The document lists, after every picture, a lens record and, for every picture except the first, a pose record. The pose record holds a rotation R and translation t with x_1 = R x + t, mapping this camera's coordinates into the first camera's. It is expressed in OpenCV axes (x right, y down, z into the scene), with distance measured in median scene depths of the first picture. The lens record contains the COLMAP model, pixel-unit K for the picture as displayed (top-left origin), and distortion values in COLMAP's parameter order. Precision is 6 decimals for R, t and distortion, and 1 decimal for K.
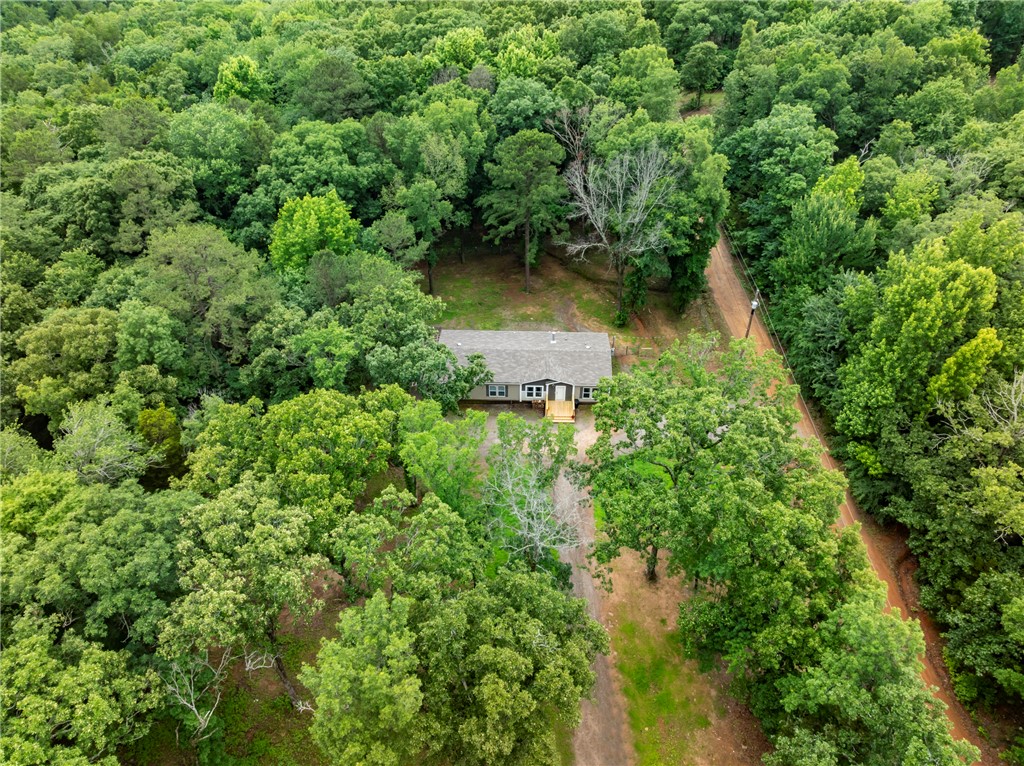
lens RADIAL K [[721.1, 0, 512.0], [0, 721.1, 383.0], [0, 0, 1]] dist [-0.033955, 0.004659]
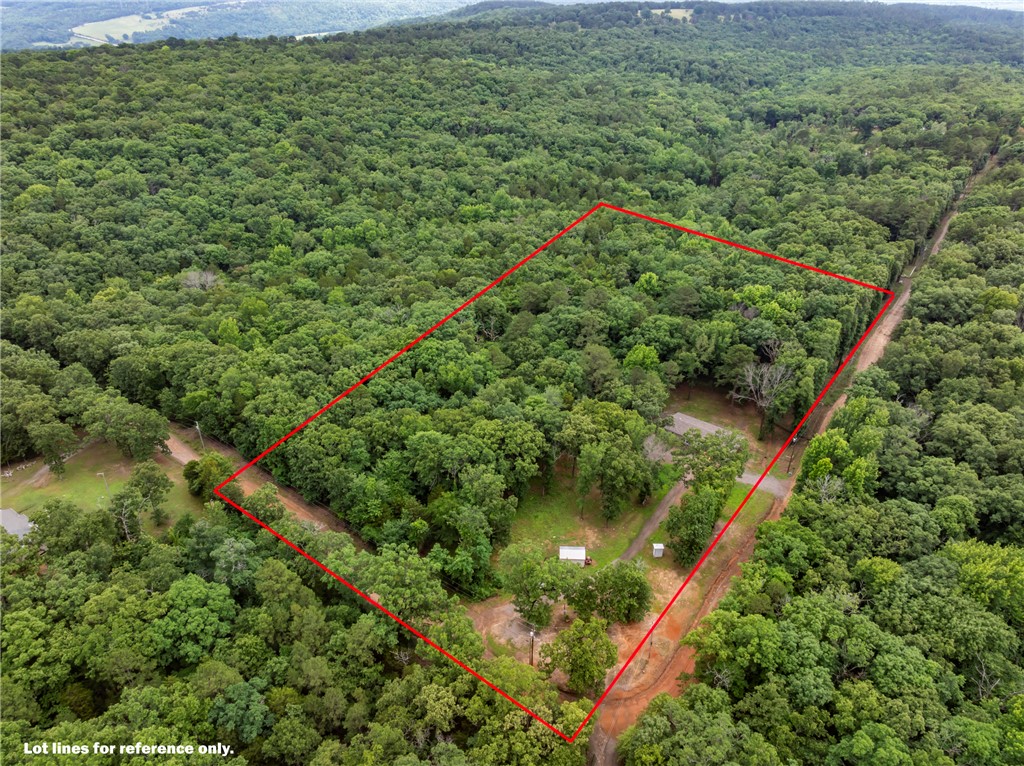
lens RADIAL K [[721.1, 0, 512.0], [0, 721.1, 383.0], [0, 0, 1]] dist [-0.033955, 0.004659]
pose [[0.811637, 0.303034, -0.499415, 0.636422], [-0.380060, 0.923172, -0.057504, 0.189669], [0.443620, 0.236480, 0.864453, -1.367656]]
